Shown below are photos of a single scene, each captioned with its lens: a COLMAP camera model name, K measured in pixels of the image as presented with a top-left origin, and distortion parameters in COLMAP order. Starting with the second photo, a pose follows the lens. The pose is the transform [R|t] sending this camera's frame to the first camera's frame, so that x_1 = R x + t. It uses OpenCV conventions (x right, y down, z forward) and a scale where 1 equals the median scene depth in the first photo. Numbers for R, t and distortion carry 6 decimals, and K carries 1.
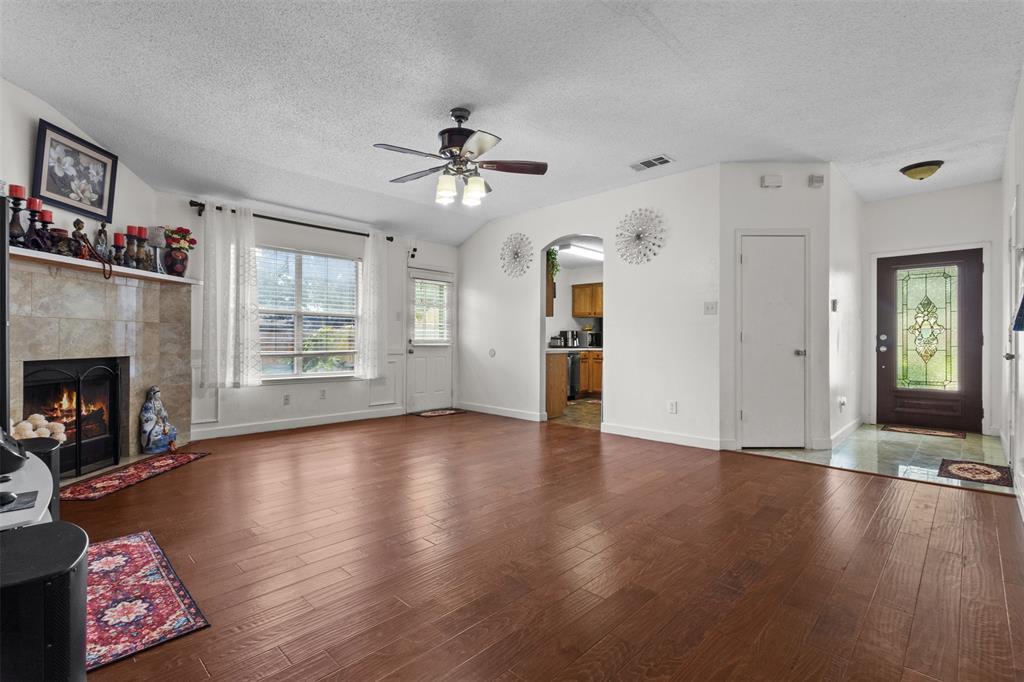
lens RADIAL K [[476.2, 0, 521.4], [0, 476.2, 338.6], [0, 0, 1]] dist [-0.005091, 0.001638]
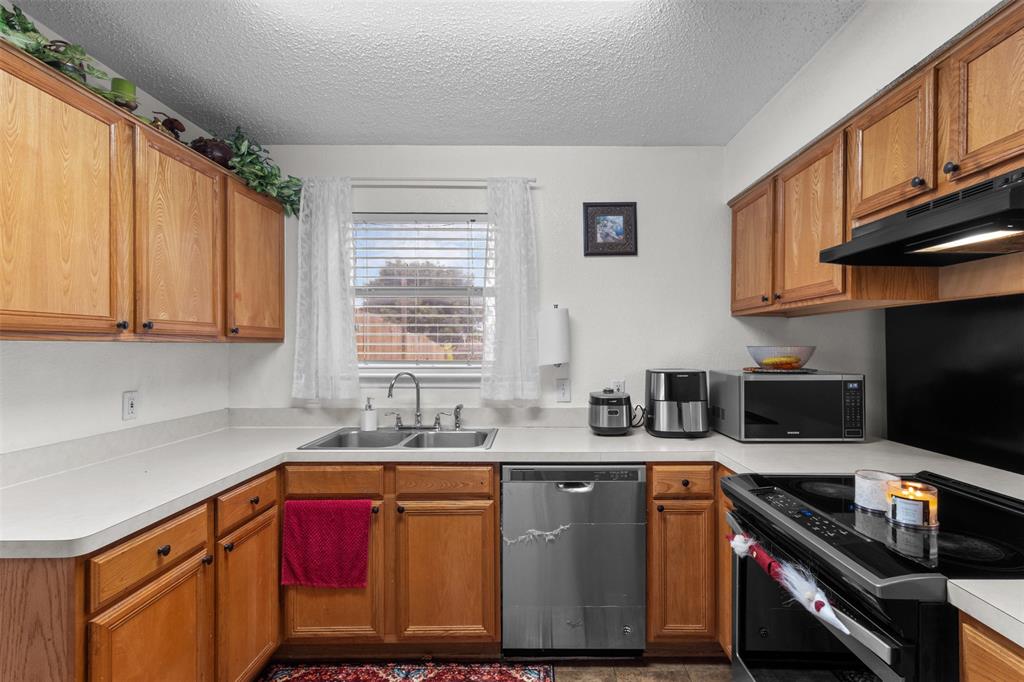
lens RADIAL K [[476.2, 0, 514.5], [0, 476.2, 342.2], [0, 0, 1]] dist [-0.005091, 0.001638]
pose [[0.679733, -0.017470, -0.733252, 0.460274], [0.009059, 0.999840, -0.015424, -0.056649], [0.733404, 0.003841, 0.679782, 1.473409]]
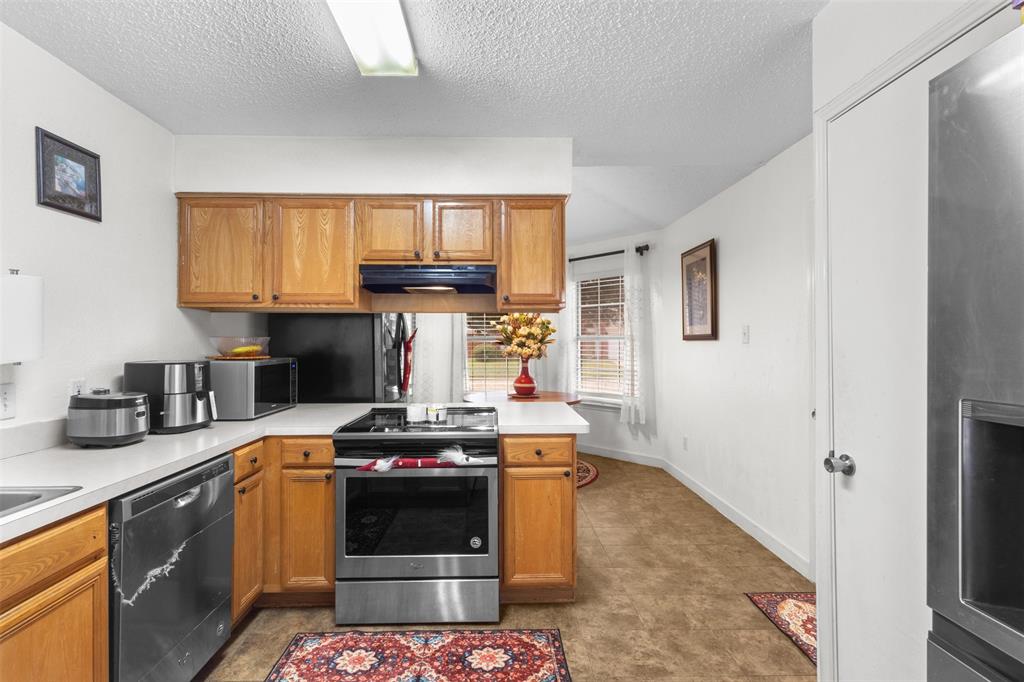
lens RADIAL K [[476.2, 0, 505.0], [0, 476.2, 335.1], [0, 0, 1]] dist [-0.005091, 0.001638]
pose [[0.719159, 0.000816, 0.694845, 0.104135], [0.005407, 0.999962, -0.006770, -0.054144], [-0.694824, 0.008626, 0.719128, 1.368977]]
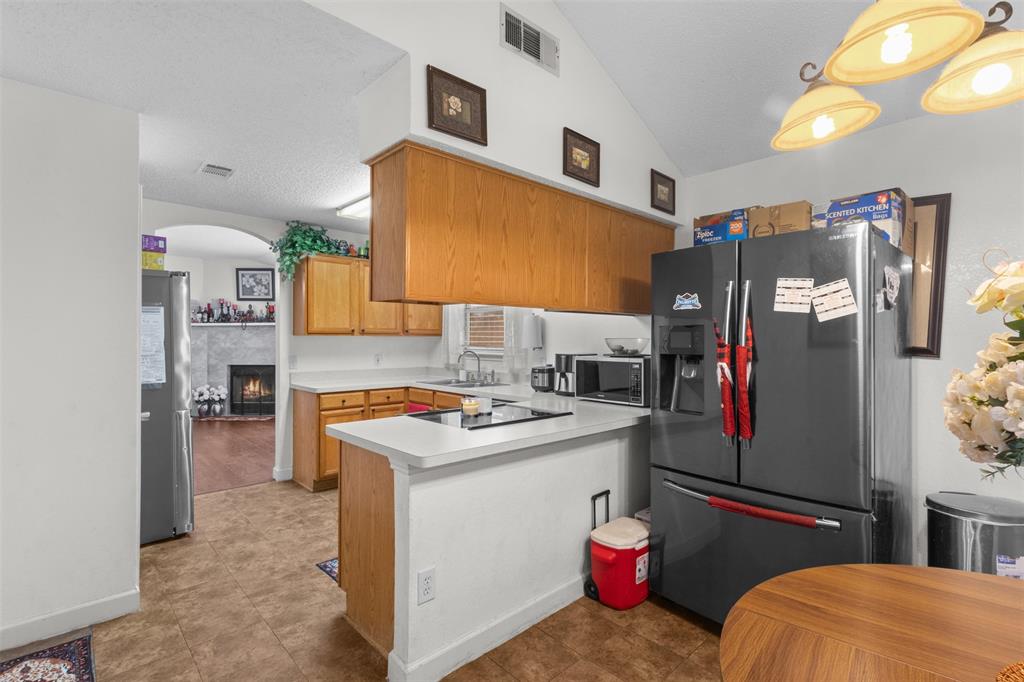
lens RADIAL K [[476.2, 0, 518.8], [0, 476.2, 338.8], [0, 0, 1]] dist [-0.005091, 0.001638]
pose [[-0.053035, -0.007420, -0.998565, 1.026162], [0.000717, 0.999972, -0.007469, -0.051760], [0.998592, -0.001112, -0.053028, 1.911419]]
